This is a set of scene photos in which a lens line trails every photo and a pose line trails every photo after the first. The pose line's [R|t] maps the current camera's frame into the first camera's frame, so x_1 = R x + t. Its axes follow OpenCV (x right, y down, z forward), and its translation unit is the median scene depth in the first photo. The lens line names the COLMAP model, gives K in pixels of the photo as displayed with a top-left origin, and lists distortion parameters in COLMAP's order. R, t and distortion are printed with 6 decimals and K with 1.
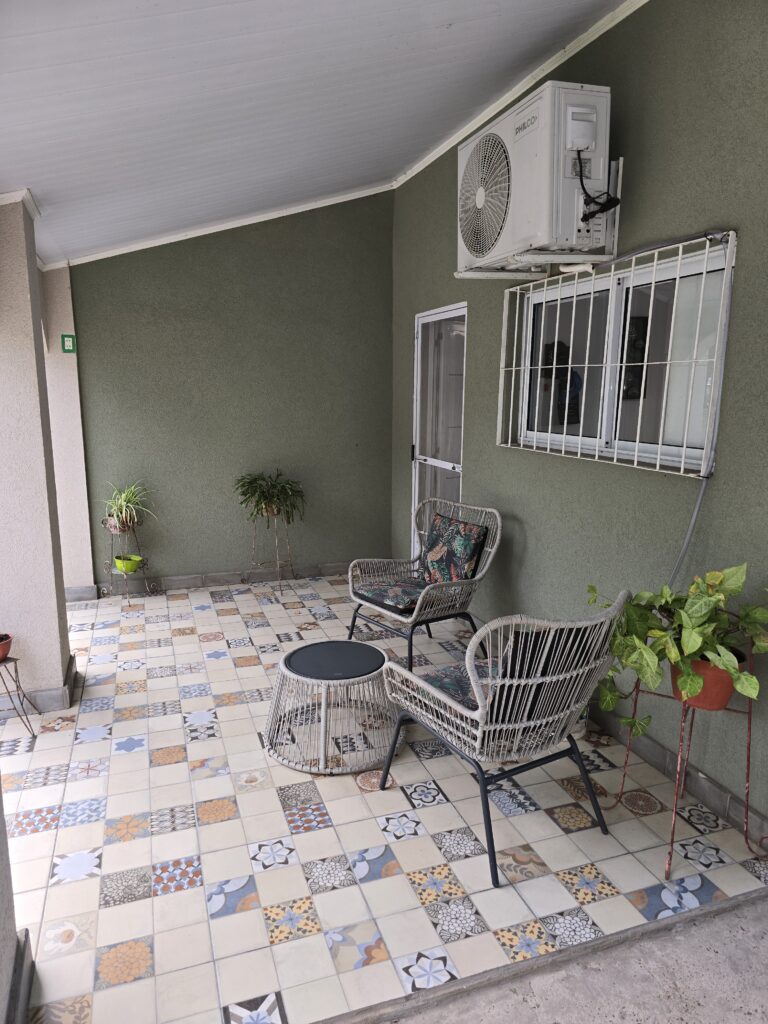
lens RADIAL K [[699.0, 0, 384.0], [0, 699.0, 512.0], [0, 0, 1]] dist [0.086523, -0.063912]
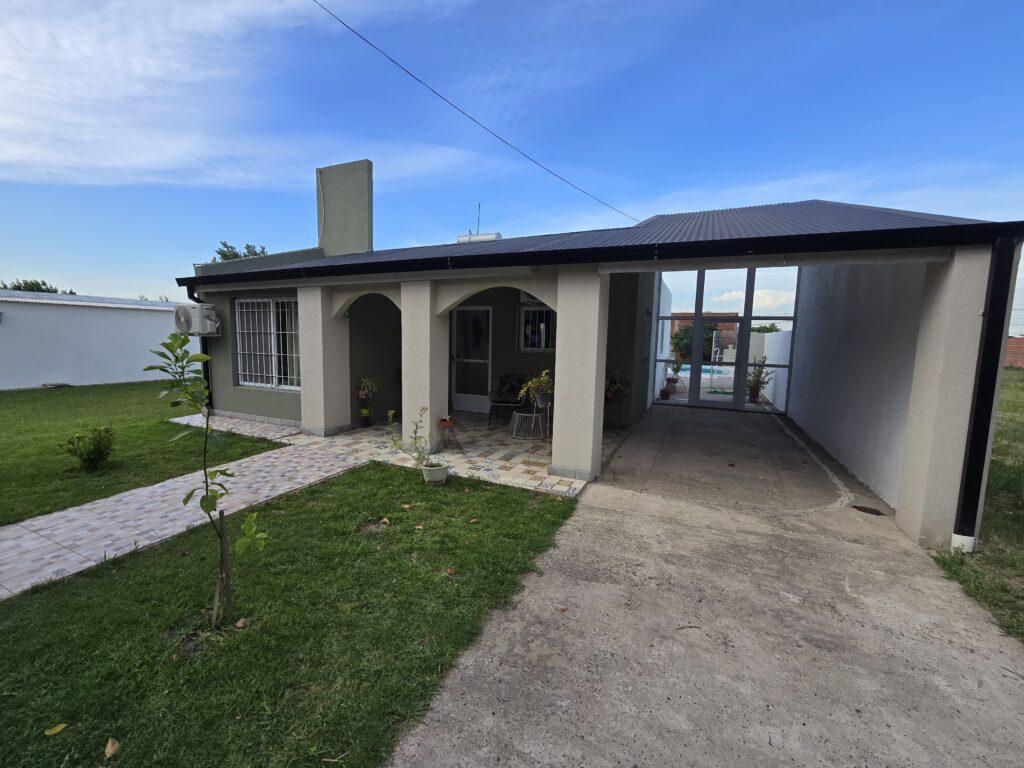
lens RADIAL K [[411.9, 0, 512.0], [0, 411.9, 384.0], [0, 0, 1]] dist [0.001787, 0.000435]
pose [[0.706599, -0.076128, 0.703507, -1.579574], [0.107049, 0.994254, 0.000071, 0.060737], [-0.699470, 0.075260, 0.710688, -0.420682]]
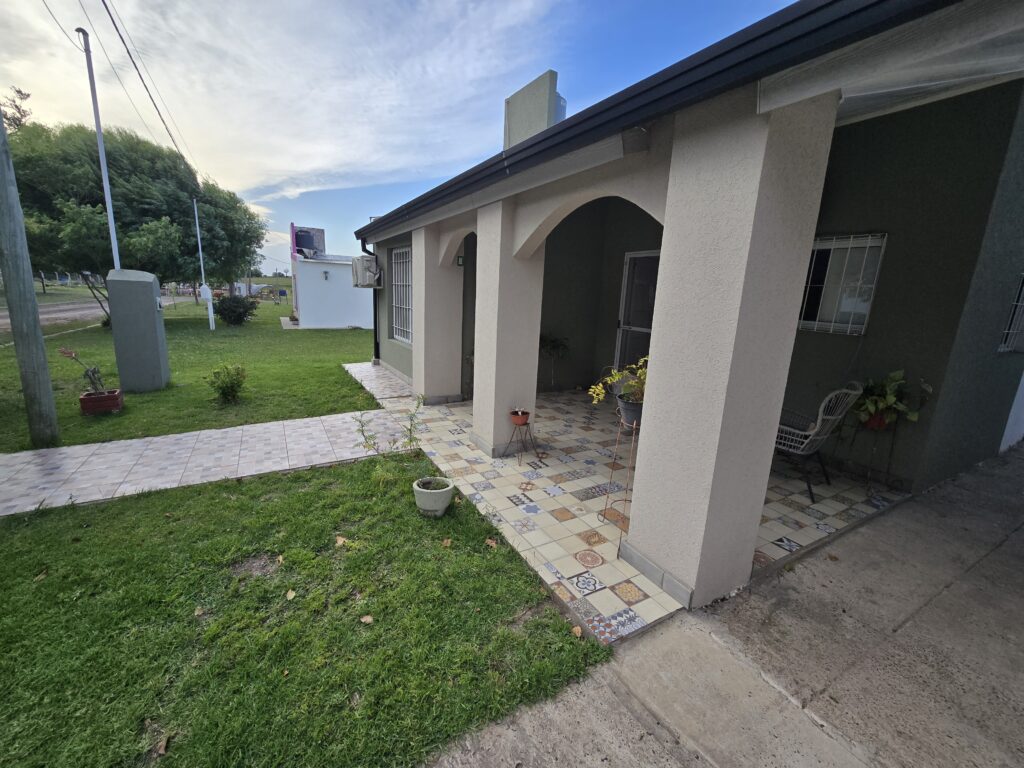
lens RADIAL K [[427.5, 0, 510.1], [0, 427.5, 369.2], [0, 0, 1]] dist [0.000502, 0.000003]
pose [[0.985056, 0.003248, 0.172205, -0.801149], [-0.005741, 0.999886, 0.013979, 0.040949], [-0.172140, -0.014758, 0.984962, -0.176270]]
